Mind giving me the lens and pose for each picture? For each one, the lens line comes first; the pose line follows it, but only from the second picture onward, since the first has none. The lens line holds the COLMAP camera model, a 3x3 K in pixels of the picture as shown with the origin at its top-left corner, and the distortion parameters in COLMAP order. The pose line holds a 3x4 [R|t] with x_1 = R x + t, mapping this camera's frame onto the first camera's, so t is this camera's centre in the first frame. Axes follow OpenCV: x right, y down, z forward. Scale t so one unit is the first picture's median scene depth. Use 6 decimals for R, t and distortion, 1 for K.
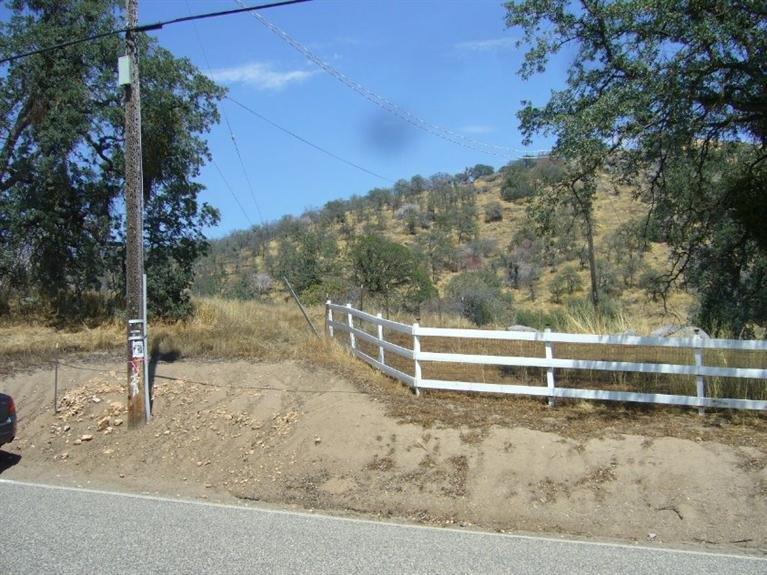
lens RADIAL K [[821.9, 0, 389.0], [0, 821.9, 291.2], [0, 0, 1]] dist [-0.061549, 0.026537]
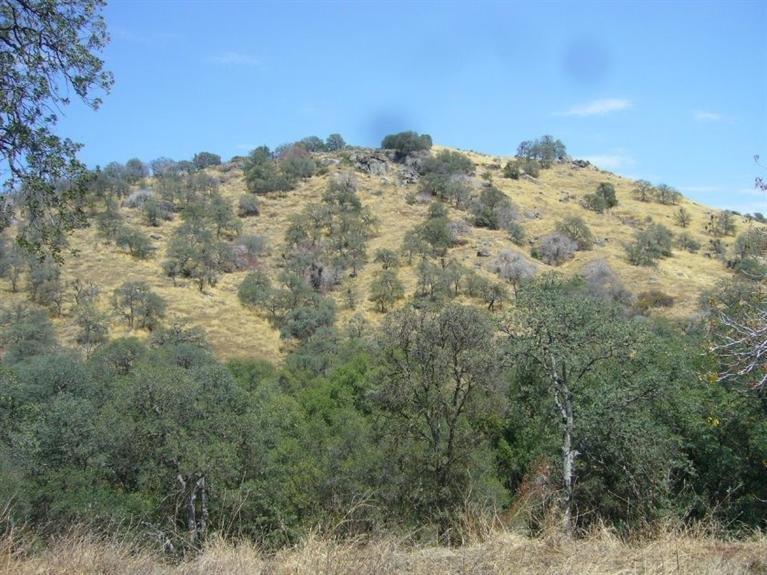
lens RADIAL K [[821.9, 0, 389.0], [0, 821.9, 291.2], [0, 0, 1]] dist [-0.061549, 0.026537]
pose [[0.904819, 0.019990, 0.425327, -0.103367], [-0.016101, 0.999789, -0.012738, 0.002341], [-0.425492, 0.004677, 0.904950, 0.158196]]
